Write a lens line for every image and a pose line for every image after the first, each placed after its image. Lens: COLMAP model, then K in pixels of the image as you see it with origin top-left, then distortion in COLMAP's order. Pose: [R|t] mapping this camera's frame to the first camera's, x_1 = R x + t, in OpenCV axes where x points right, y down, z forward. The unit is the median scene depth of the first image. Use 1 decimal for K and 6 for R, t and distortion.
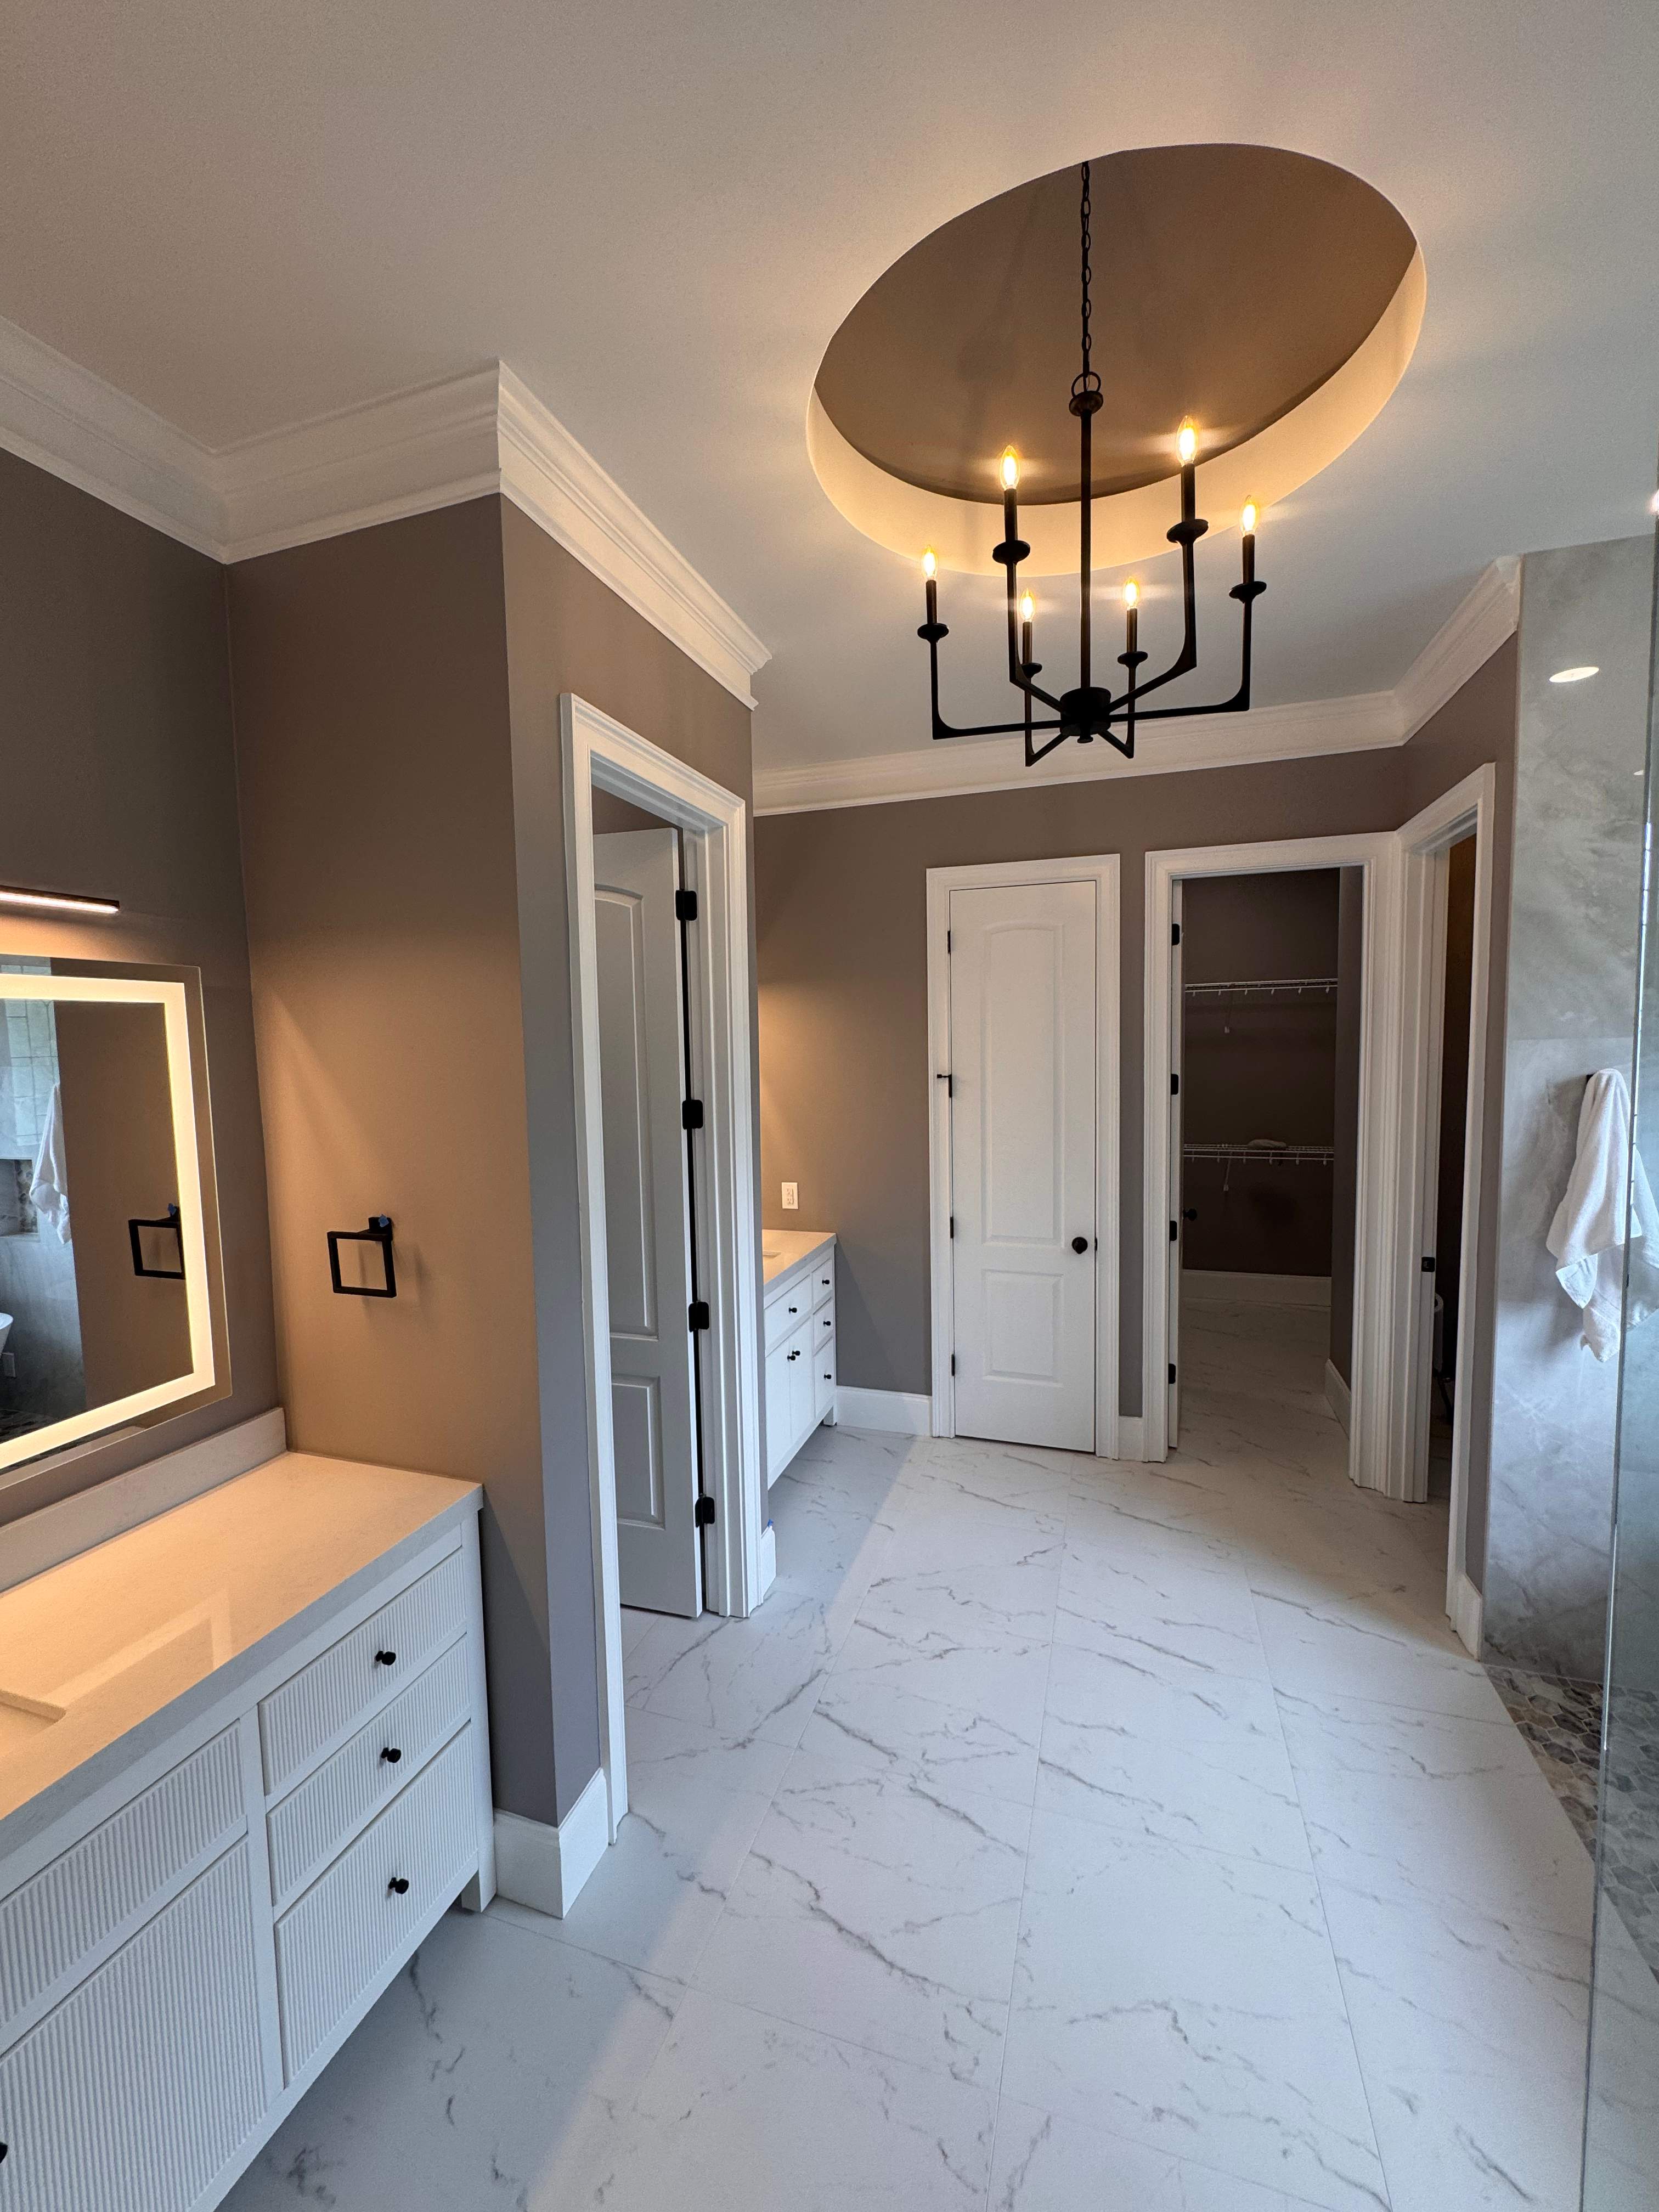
lens RADIAL K [[885.7, 0, 829.9], [0, 885.7, 1101.1], [0, 0, 1]] dist [-0.006297, 0.001122]
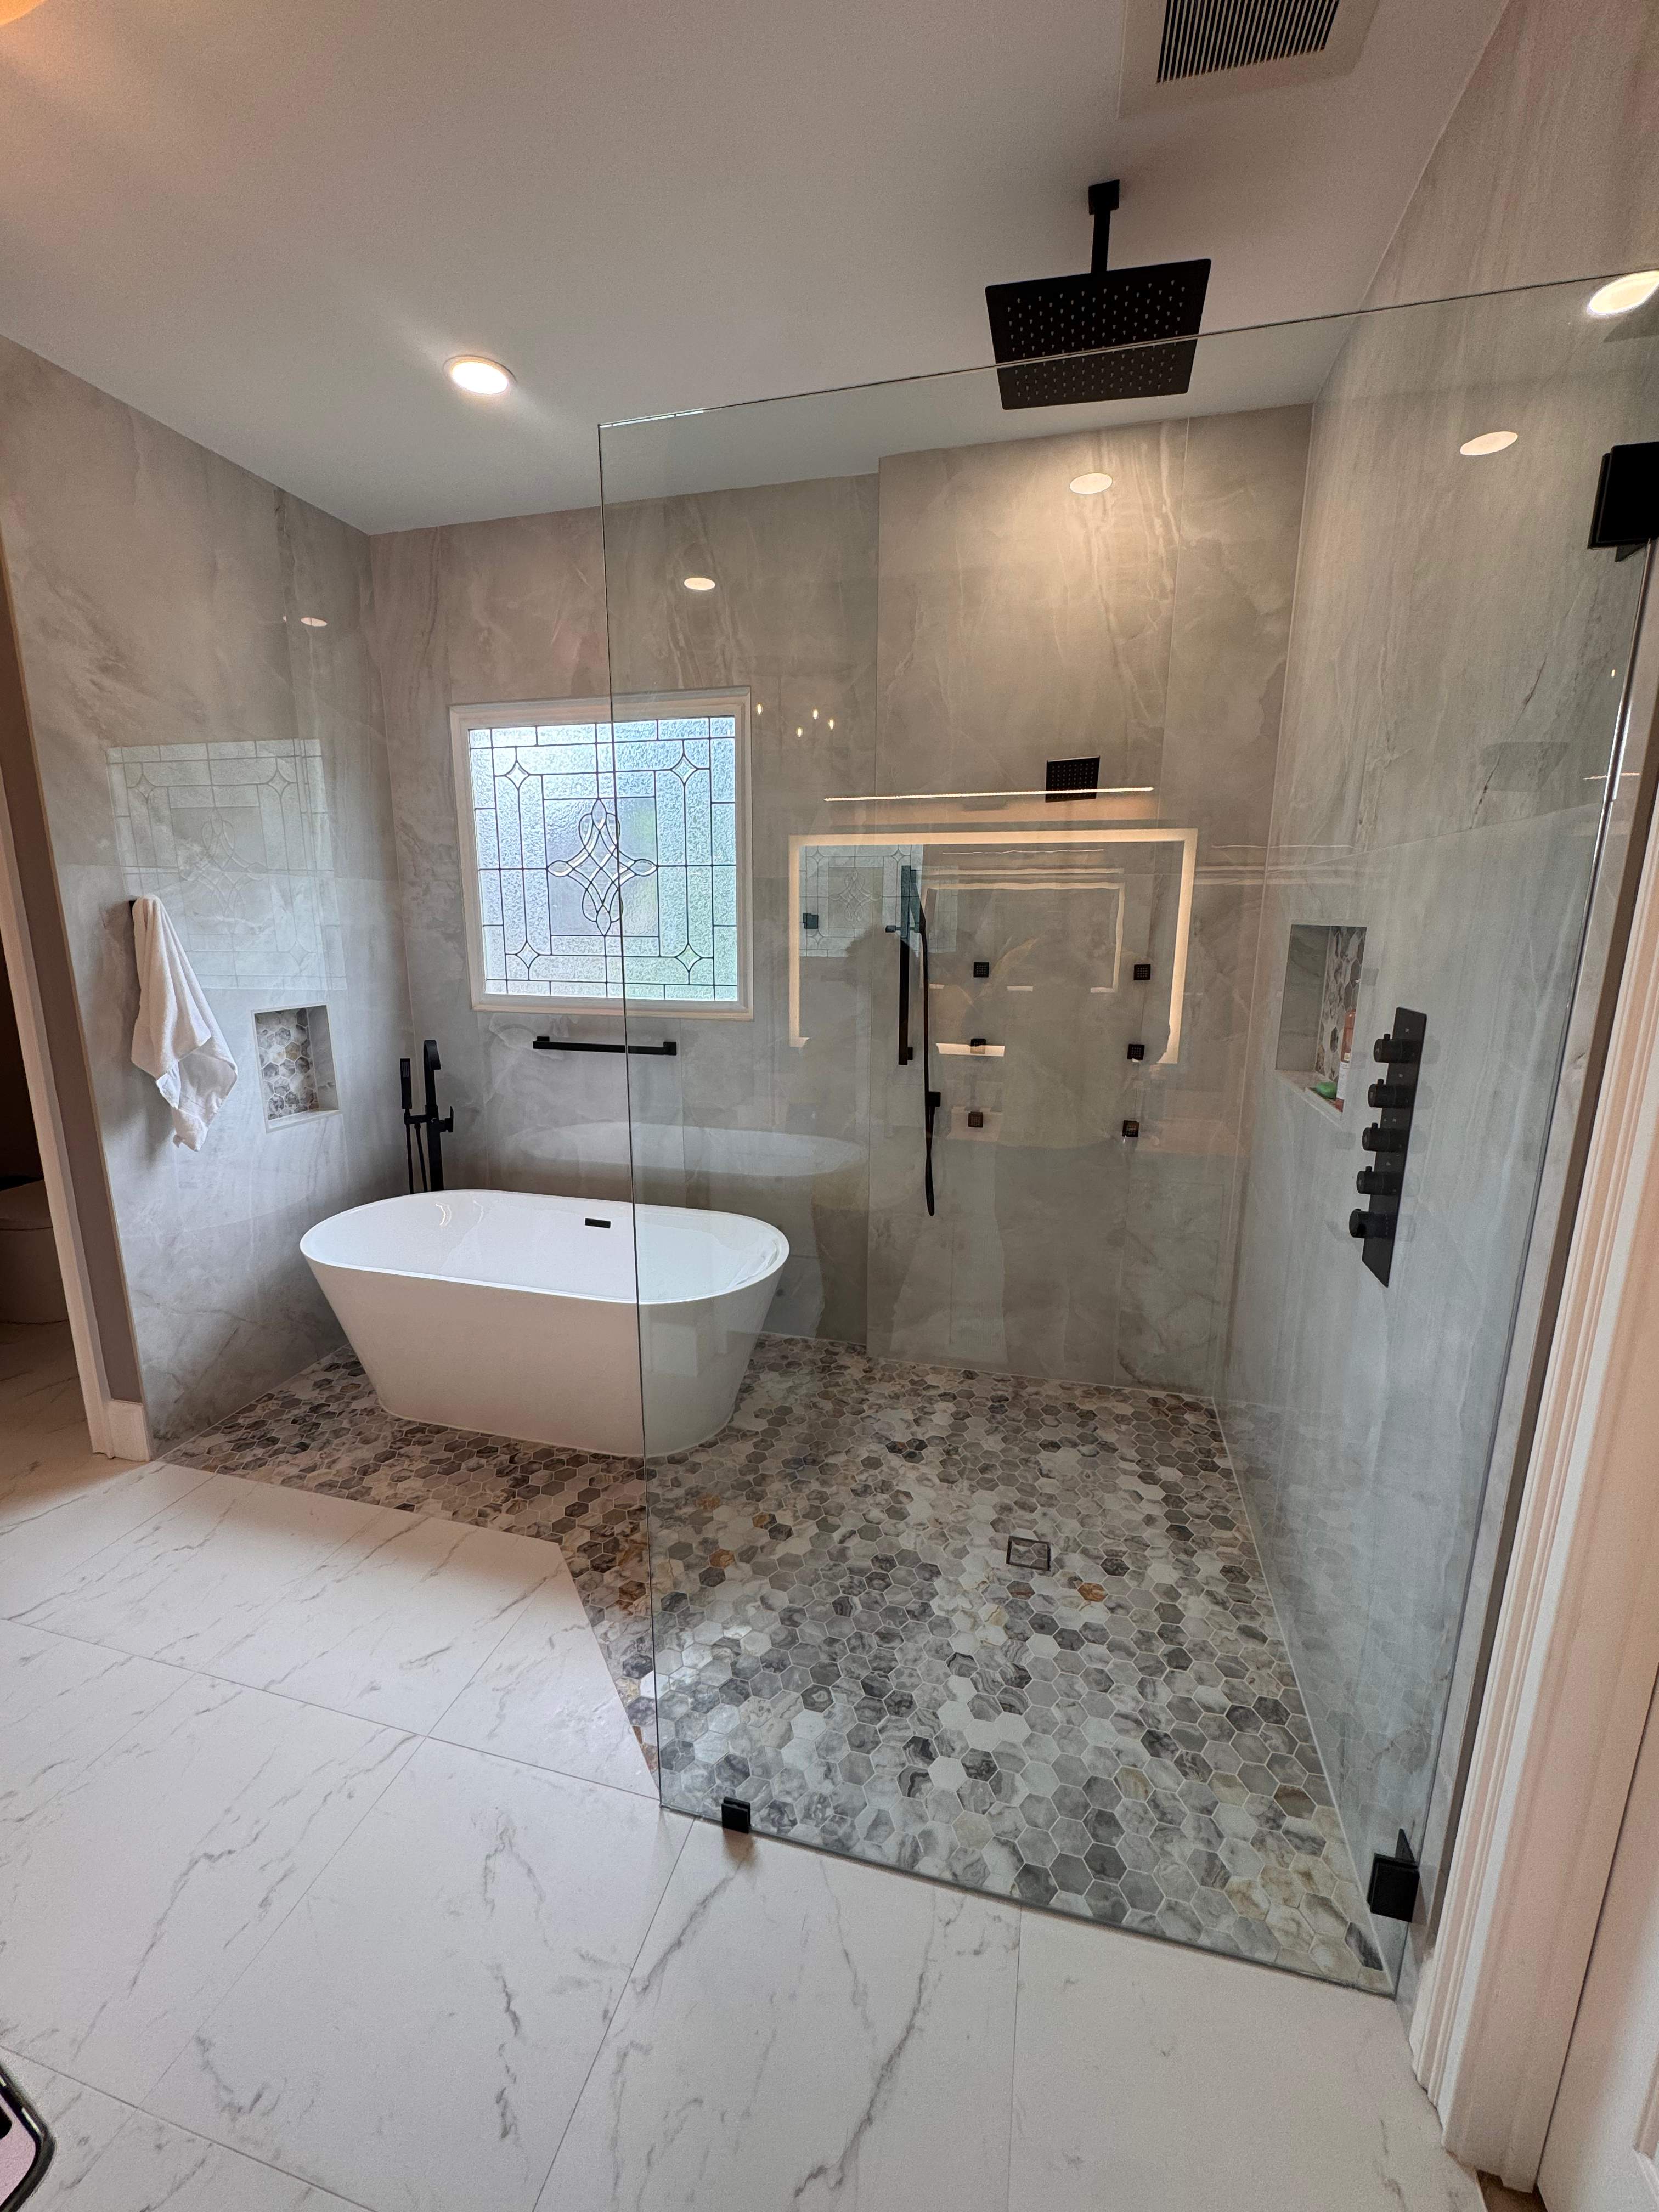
lens RADIAL K [[885.7, 0, 829.9], [0, 885.7, 1101.1], [0, 0, 1]] dist [-0.006297, 0.001122]
pose [[-0.060399, -0.187762, 0.980356, -0.305056], [0.070694, 0.978878, 0.191835, 0.063474], [-0.995668, 0.080892, -0.045850, 0.205650]]
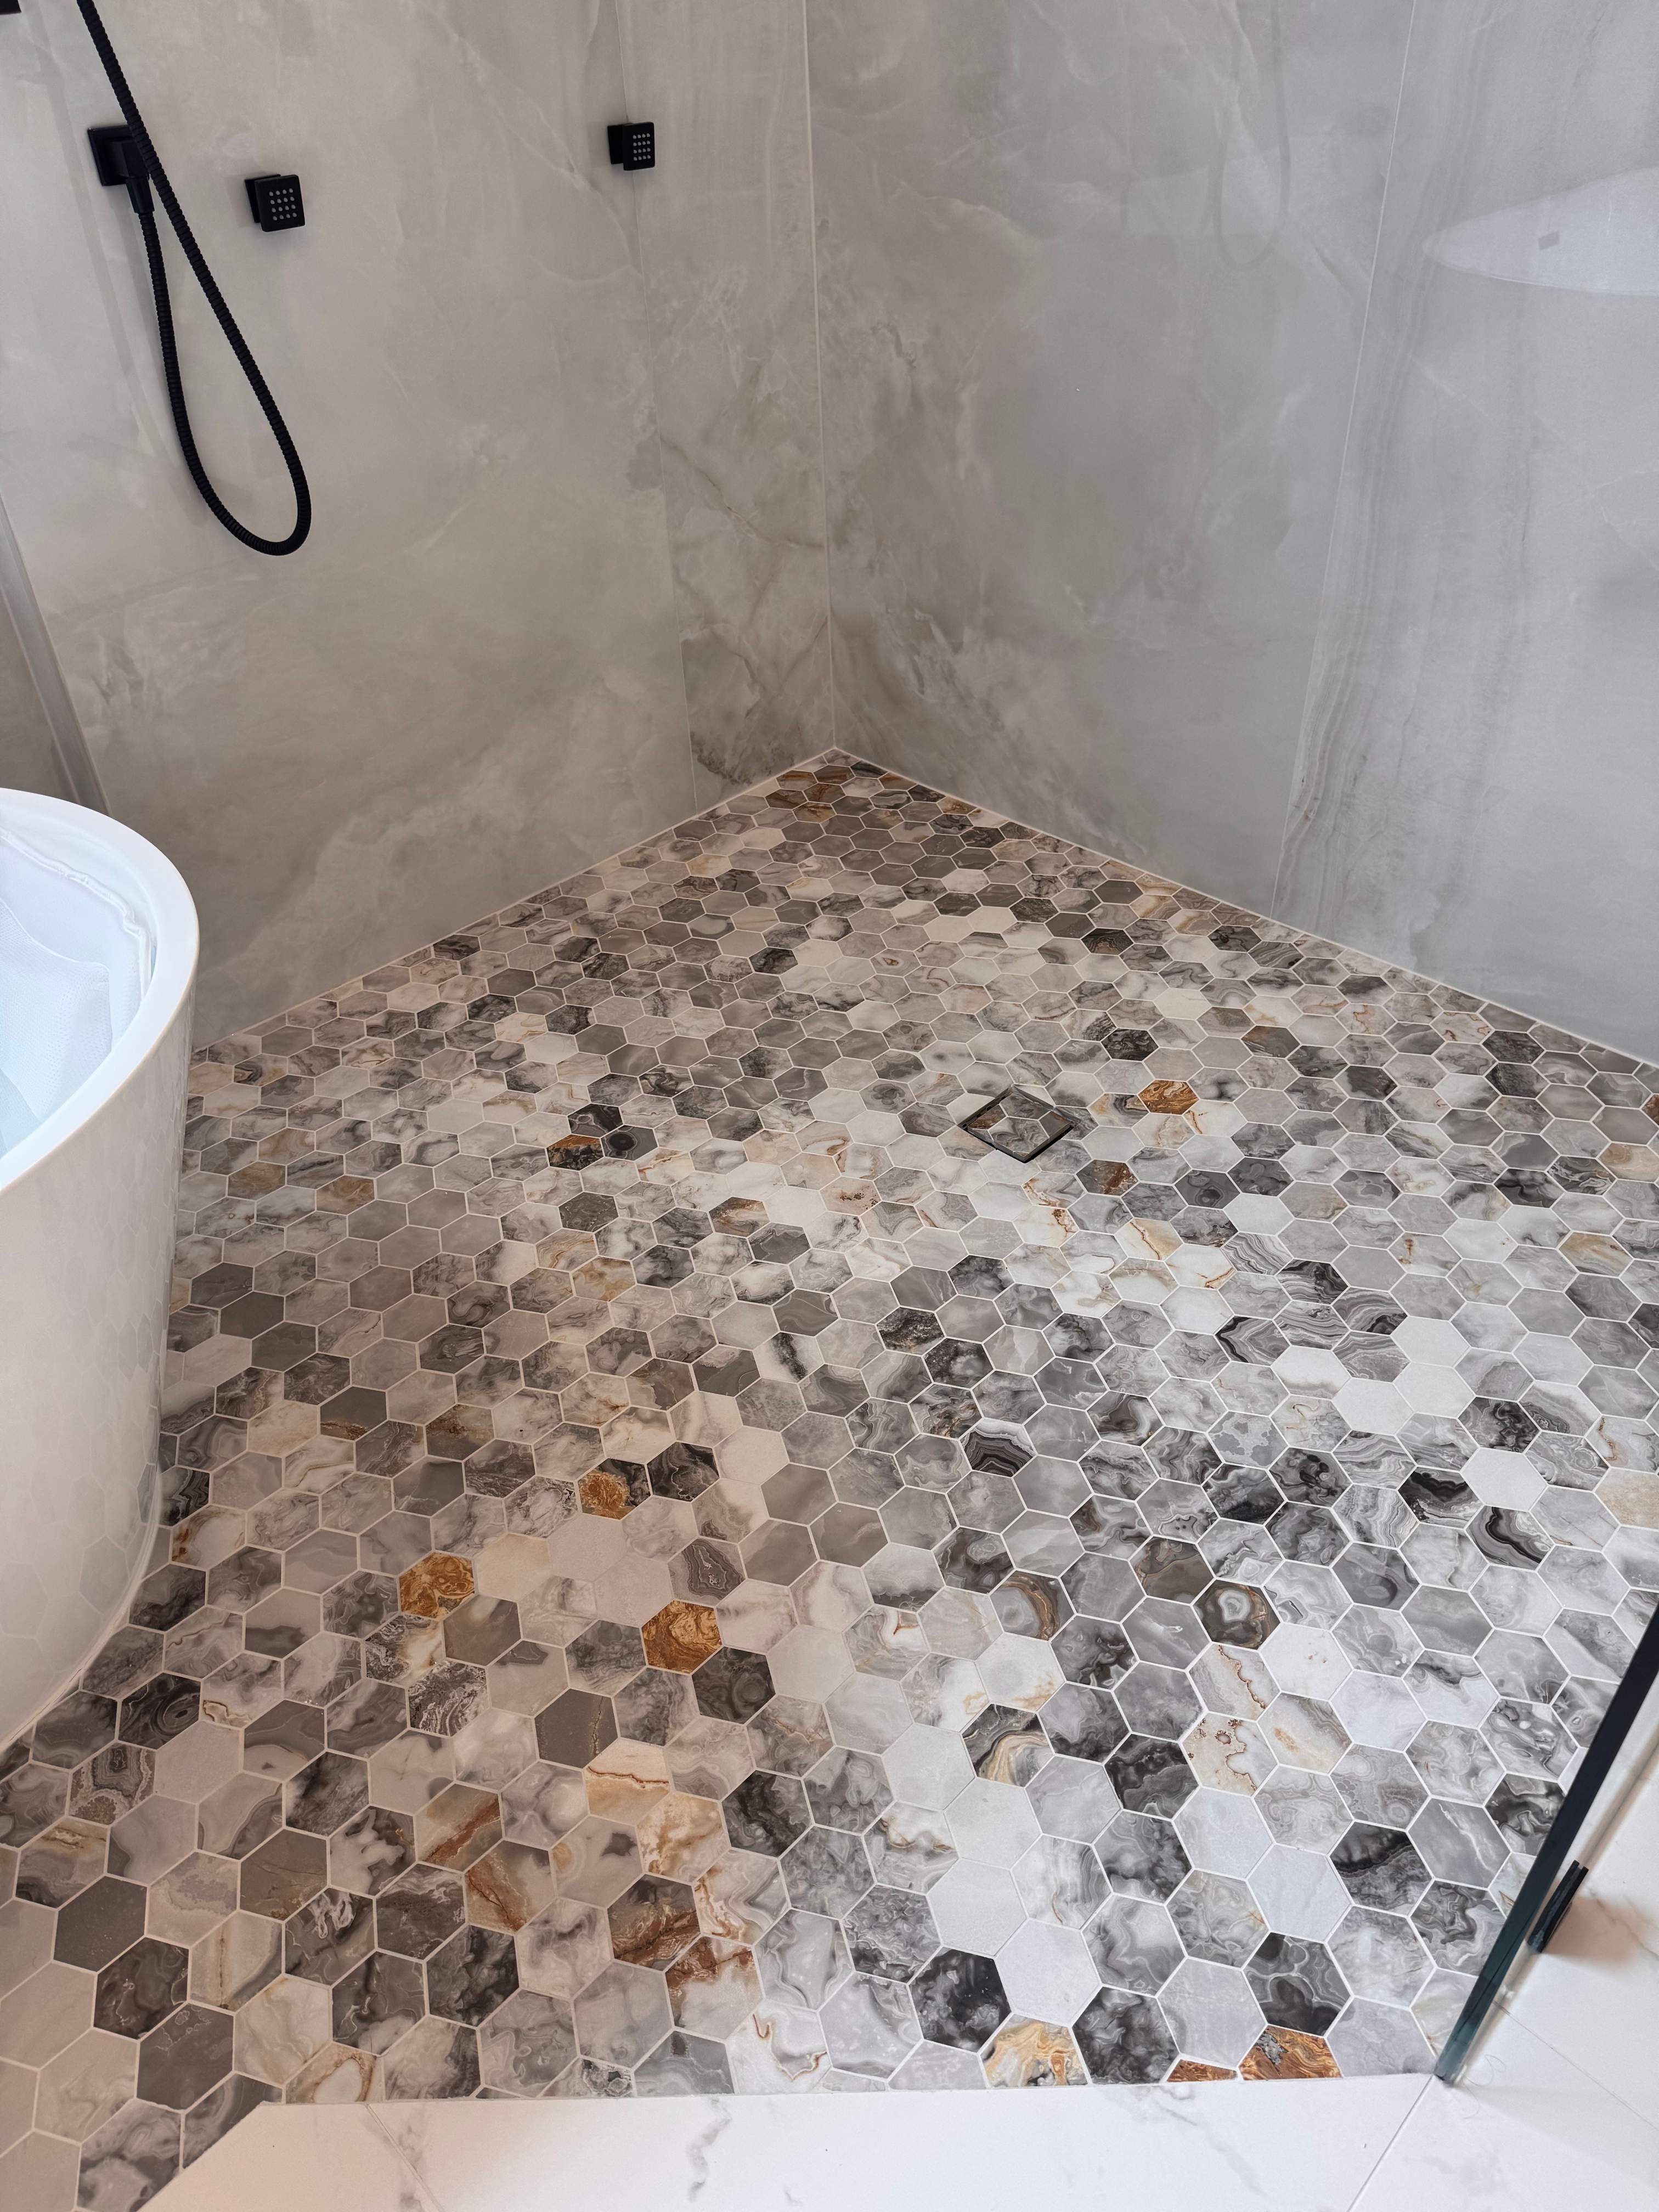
lens RADIAL K [[1542.5, 0, 838.8], [0, 1542.5, 1102.2], [0, 0, 1]] dist [0.155336, -0.298360]
pose [[-0.896597, -0.230599, 0.378072, 0.343539], [0.081794, 0.752809, 0.653137, 0.214208], [-0.435229, 0.616525, -0.656105, 0.557035]]
